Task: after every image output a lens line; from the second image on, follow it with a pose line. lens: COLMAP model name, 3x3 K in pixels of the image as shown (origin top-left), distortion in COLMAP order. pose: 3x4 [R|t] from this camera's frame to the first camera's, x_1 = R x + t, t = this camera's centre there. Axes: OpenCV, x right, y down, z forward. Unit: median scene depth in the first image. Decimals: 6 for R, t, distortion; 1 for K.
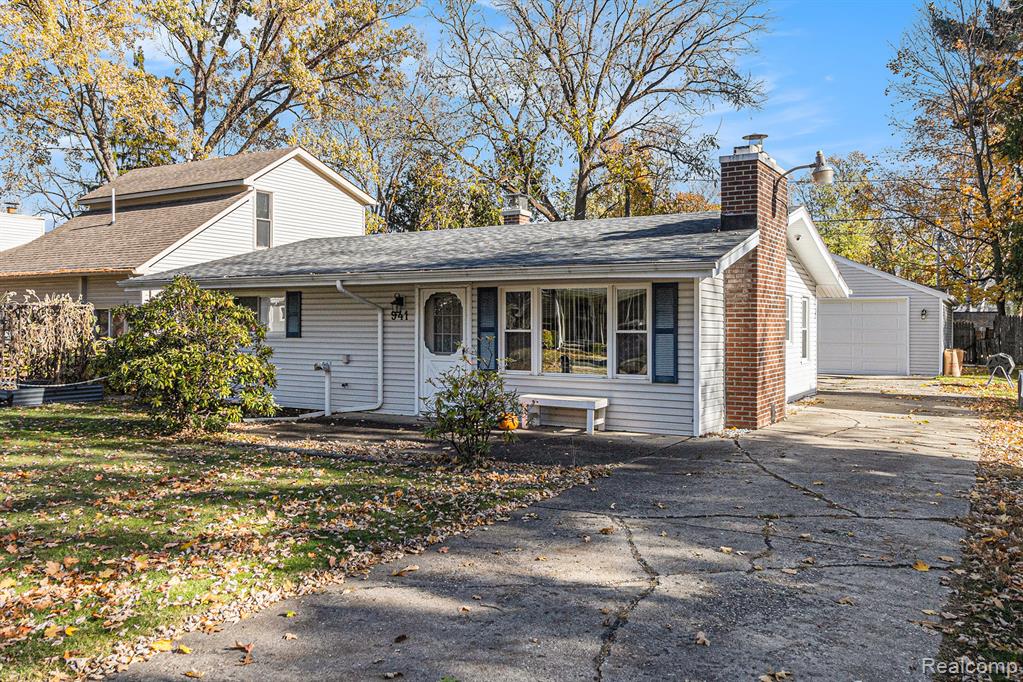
lens RADIAL K [[819.1, 0, 515.5], [0, 819.1, 326.2], [0, 0, 1]] dist [0.001704, 0.004704]
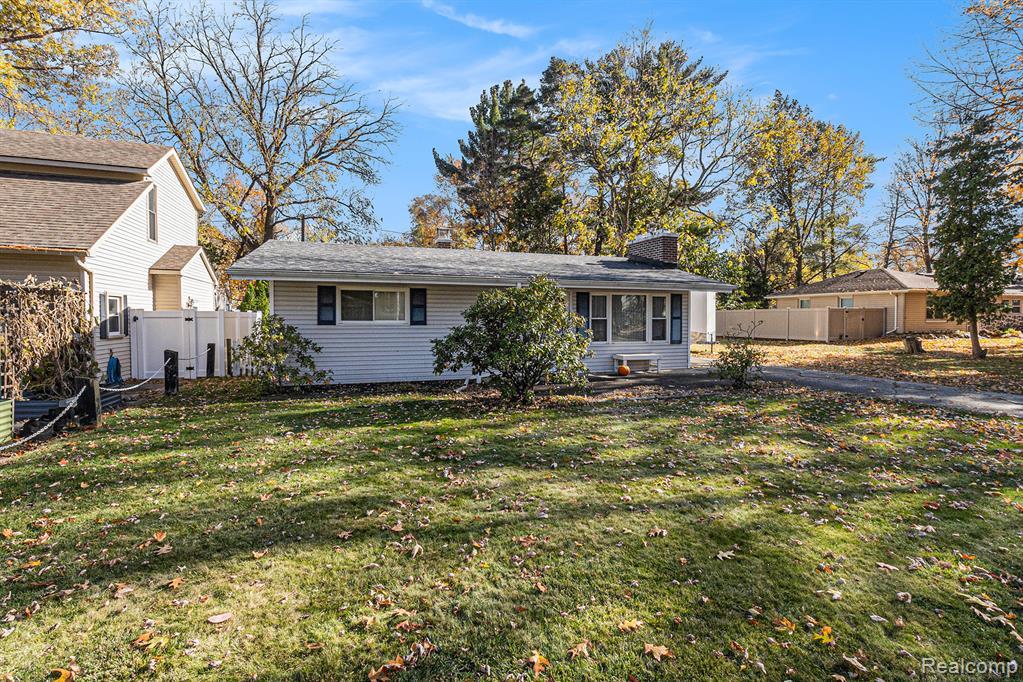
lens RADIAL K [[467.4, 0, 510.2], [0, 467.4, 328.5], [0, 0, 1]] dist [0.002782, 0.000295]
pose [[0.643273, -0.022274, 0.765313, -0.782642], [0.001739, 0.999617, 0.027632, -0.000550], [-0.765635, -0.016445, 0.643065, 0.469628]]
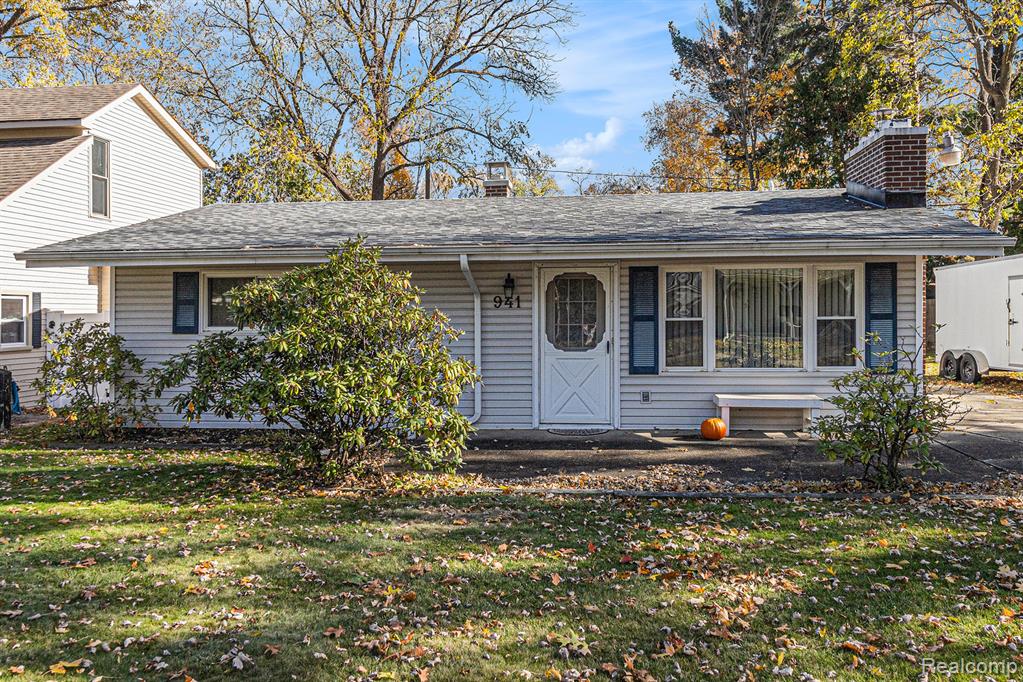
lens RADIAL K [[802.5, 0, 524.3], [0, 802.5, 336.5], [0, 0, 1]] dist [0.002027, 0.003893]
pose [[0.908424, -0.022512, 0.417444, -0.442658], [0.012588, 0.999569, 0.026512, -0.000347], [-0.417861, -0.018830, 0.908316, 0.296581]]
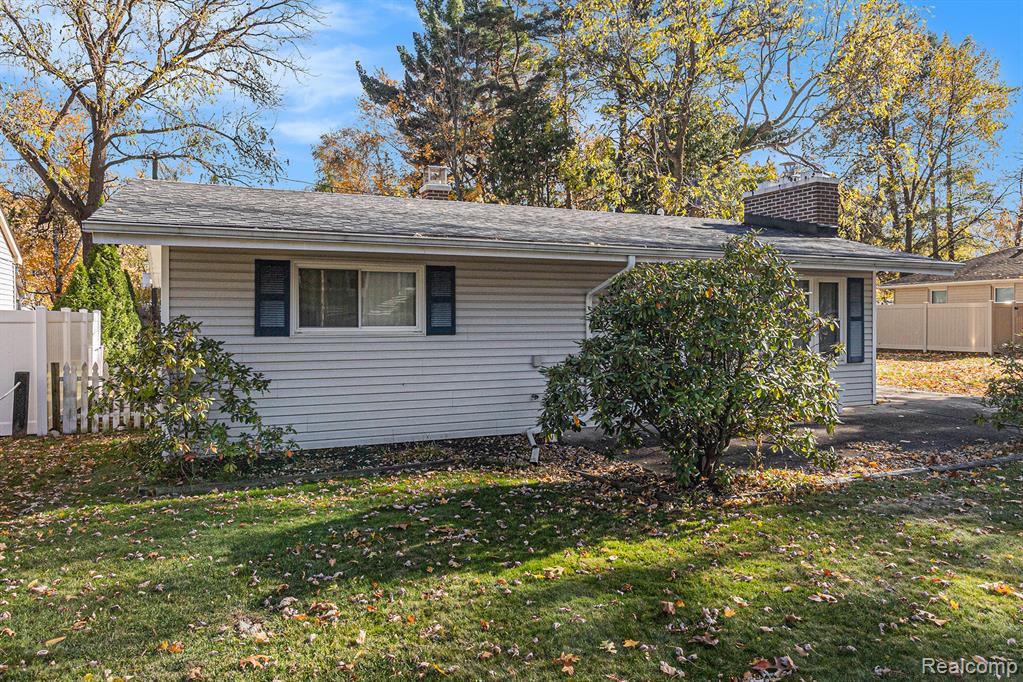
lens RADIAL K [[693.3, 0, 513.5], [0, 693.3, 322.8], [0, 0, 1]] dist [0.007450, -0.002293]
pose [[0.575303, -0.011496, 0.817859, -0.752082], [0.006711, 0.999934, 0.009335, -0.000882], [-0.817913, 0.000118, 0.575342, 0.676296]]
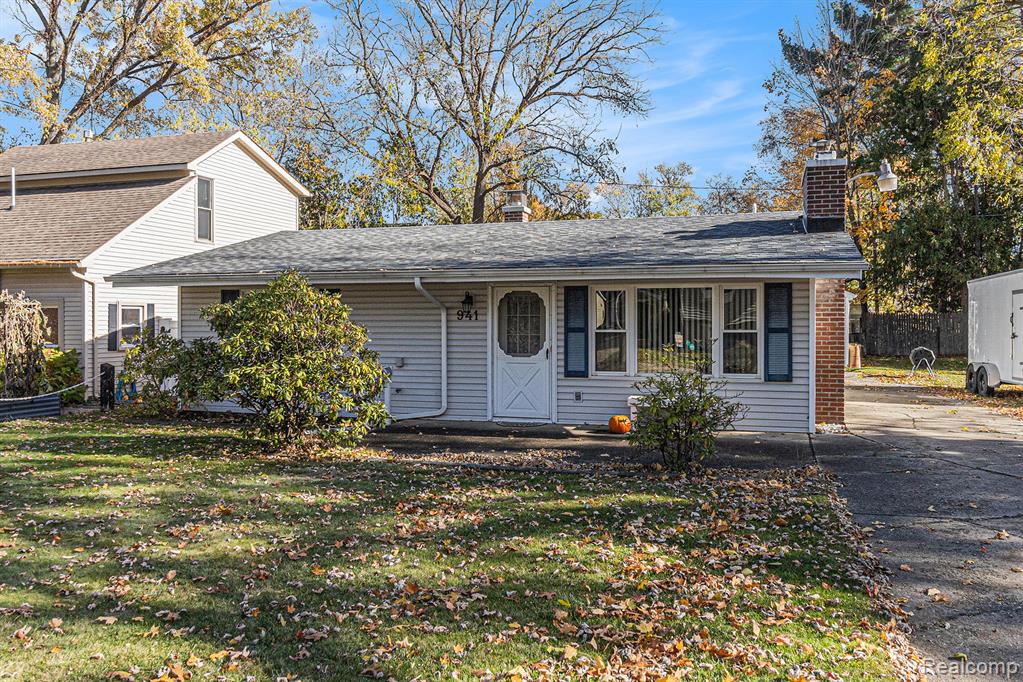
lens RADIAL K [[802.5, 0, 524.3], [0, 802.5, 336.5], [0, 0, 1]] dist [0.002027, 0.003893]
pose [[0.971034, -0.008353, 0.238795, -0.296062], [0.004457, 0.999848, 0.016850, -0.003887], [-0.238900, -0.015297, 0.970924, 0.087559]]
